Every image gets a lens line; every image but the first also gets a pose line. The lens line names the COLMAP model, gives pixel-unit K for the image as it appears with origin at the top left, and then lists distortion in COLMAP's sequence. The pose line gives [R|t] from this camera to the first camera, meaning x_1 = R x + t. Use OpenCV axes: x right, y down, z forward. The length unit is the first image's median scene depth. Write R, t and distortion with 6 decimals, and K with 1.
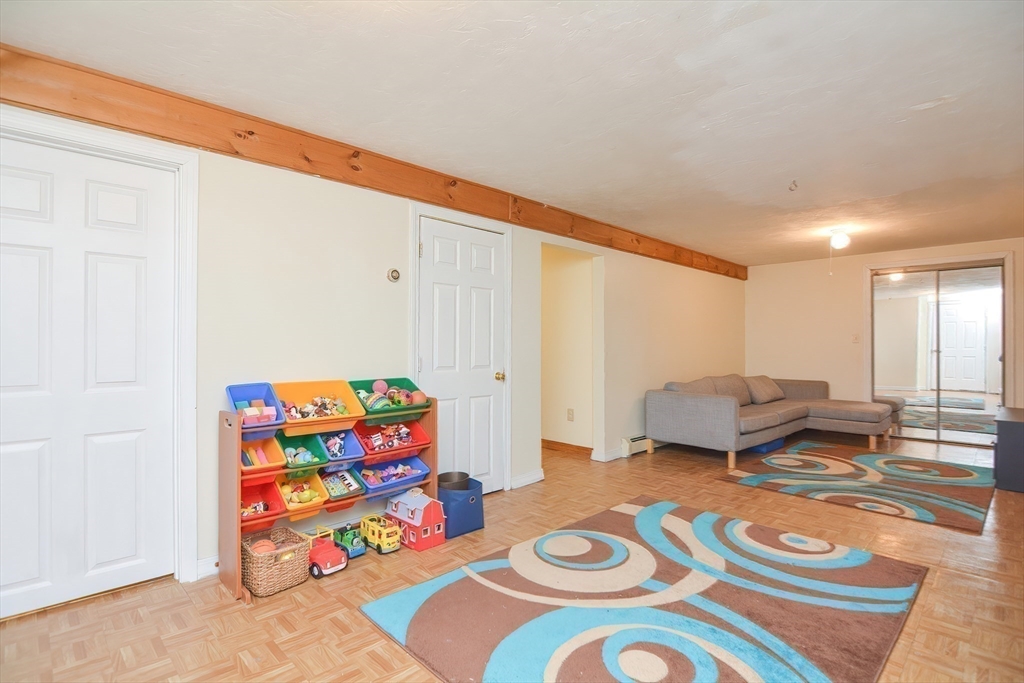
lens RADIAL K [[496.0, 0, 513.0], [0, 496.0, 345.5], [0, 0, 1]] dist [-0.003061, -0.009985]
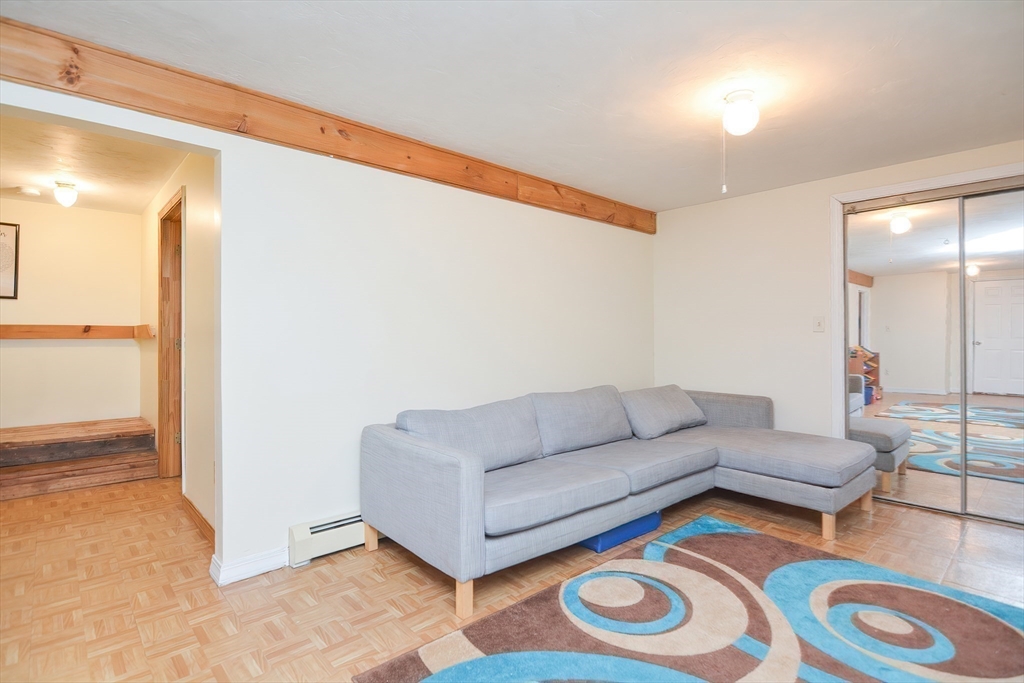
lens RADIAL K [[492.9, 0, 512.0], [0, 492.9, 341.5], [0, 0, 1]] dist [0.004001, 0.000471]
pose [[0.998886, 0.008323, -0.046441, 0.364736], [-0.007137, 0.999646, 0.025633, -0.010583], [0.046638, -0.025273, 0.998592, 0.407717]]
